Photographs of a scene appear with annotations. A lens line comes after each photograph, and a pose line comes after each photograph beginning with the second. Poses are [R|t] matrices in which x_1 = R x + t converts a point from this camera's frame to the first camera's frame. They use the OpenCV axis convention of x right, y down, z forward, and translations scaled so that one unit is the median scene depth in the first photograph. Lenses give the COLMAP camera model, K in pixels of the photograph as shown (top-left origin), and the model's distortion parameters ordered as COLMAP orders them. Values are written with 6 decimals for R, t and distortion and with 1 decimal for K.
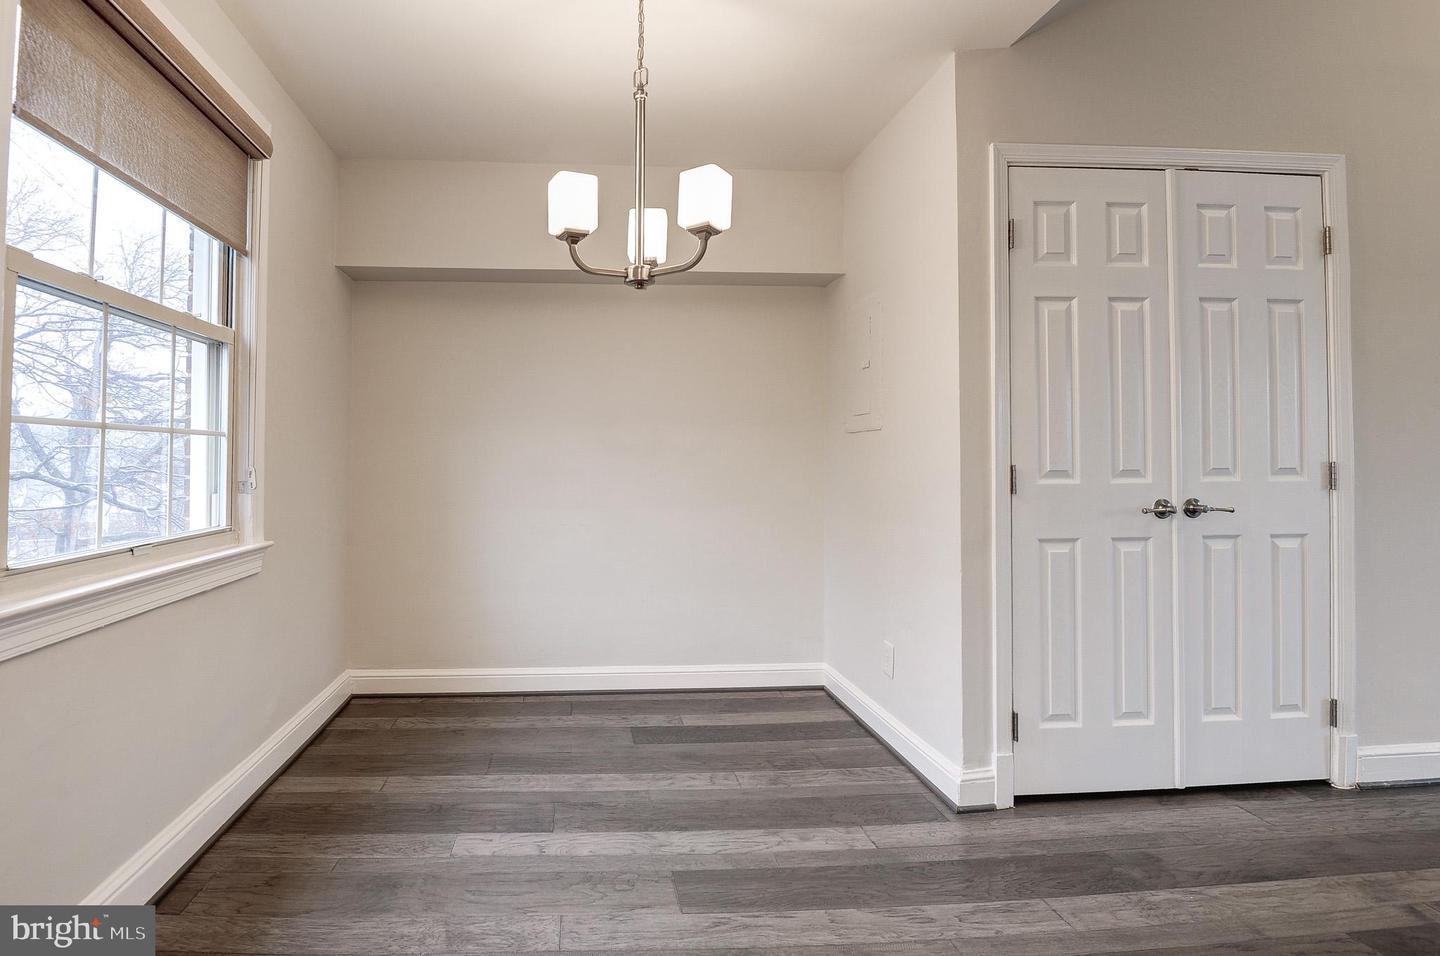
lens RADIAL K [[674.6, 0, 655.2], [0, 674.6, 463.5], [0, 0, 1]] dist [-0.011495, -0.008278]
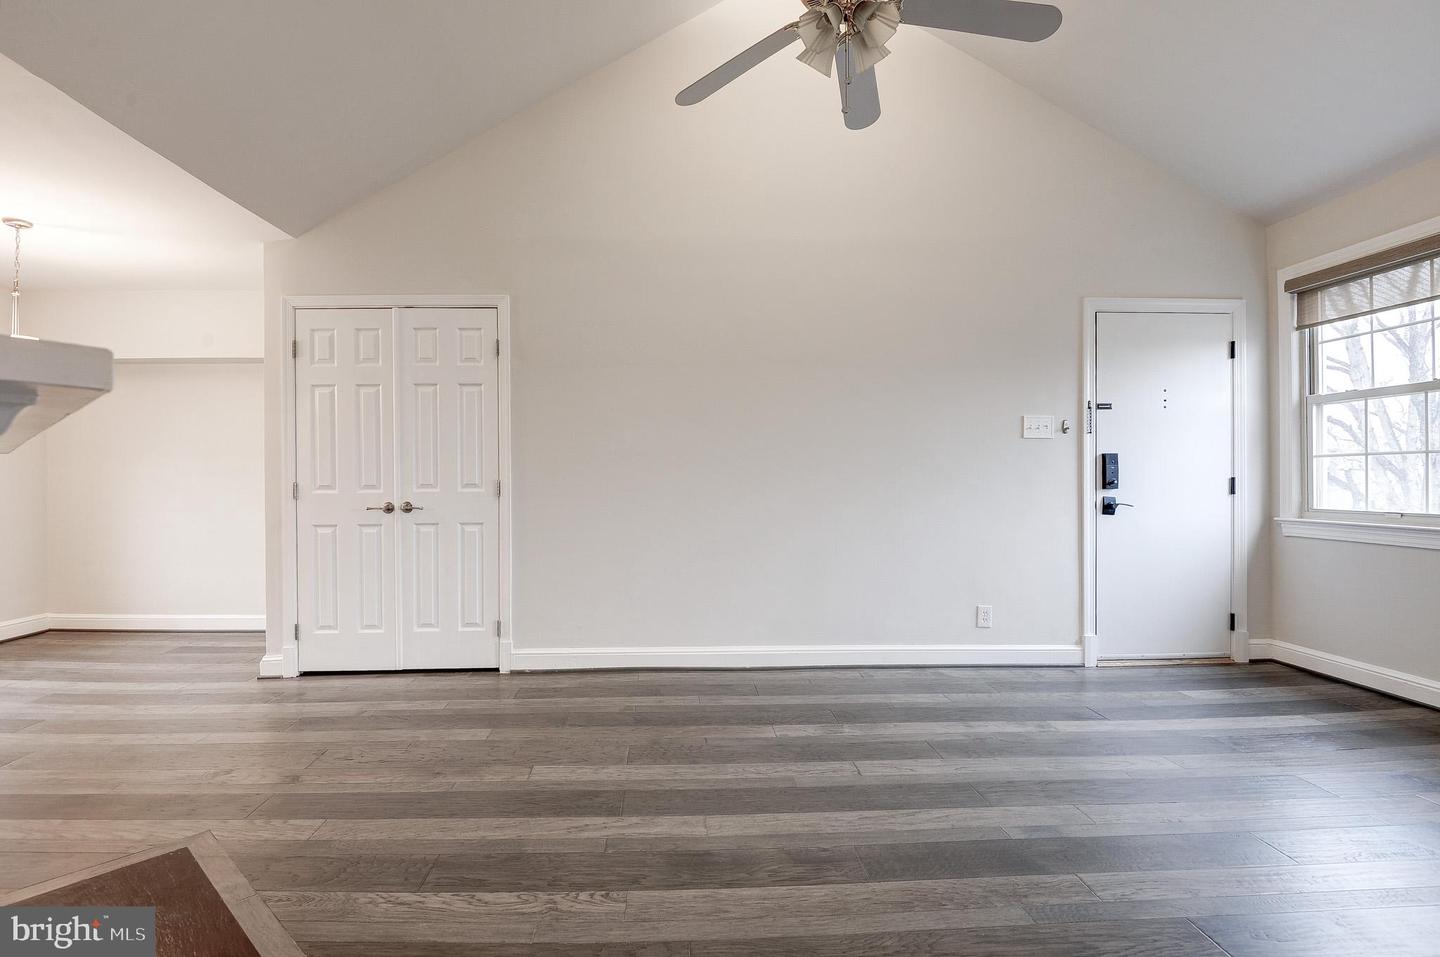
lens RADIAL K [[674.6, 0, 685.0], [0, 674.6, 501.5], [0, 0, 1]] dist [-0.011495, -0.008278]
pose [[0.999817, 0.000621, -0.019123, 1.536399], [0.000055, 0.999375, 0.035336, -0.009292], [0.019133, -0.035330, 0.999193, -0.710626]]
